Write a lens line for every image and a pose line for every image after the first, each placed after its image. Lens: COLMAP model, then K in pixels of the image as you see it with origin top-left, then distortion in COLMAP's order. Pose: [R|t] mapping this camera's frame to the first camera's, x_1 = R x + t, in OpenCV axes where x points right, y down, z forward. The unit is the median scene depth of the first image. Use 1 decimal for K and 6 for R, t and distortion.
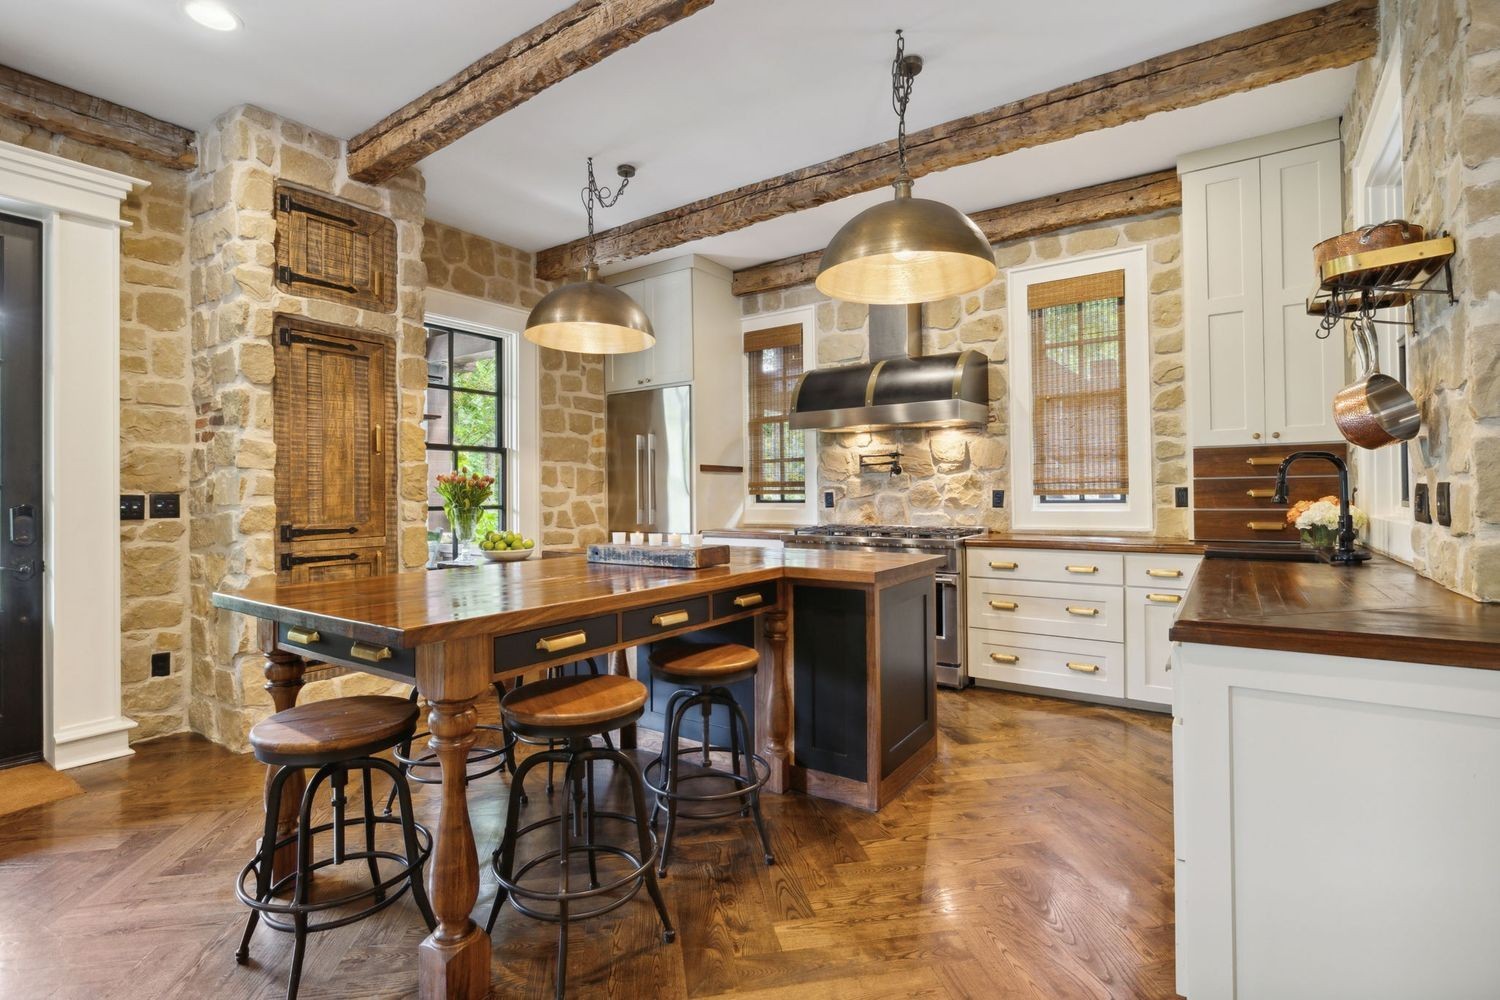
lens RADIAL K [[704.2, 0, 755.4], [0, 704.2, 490.5], [0, 0, 1]] dist [-0.000119, -0.000033]
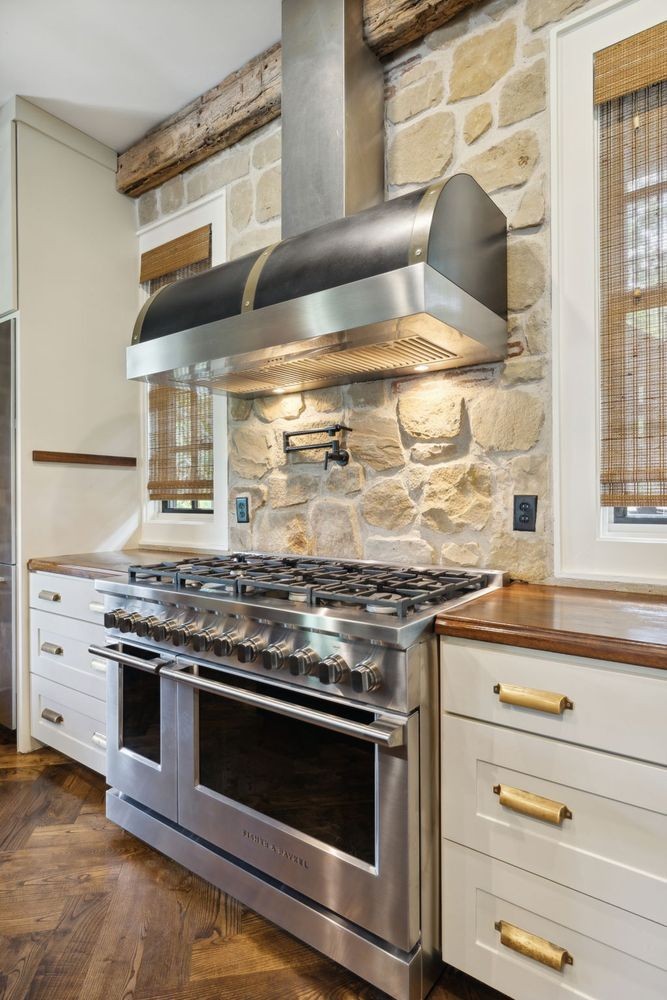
lens RADIAL K [[541.8, 0, 330.1], [0, 541.8, 502.7], [0, 0, 1]] dist [0.000607, -0.000902]
pose [[0.999489, 0.004628, -0.031626, 0.208667], [-0.004145, 0.999874, 0.015333, -0.000436], [0.031693, -0.015194, 0.999382, 0.585811]]
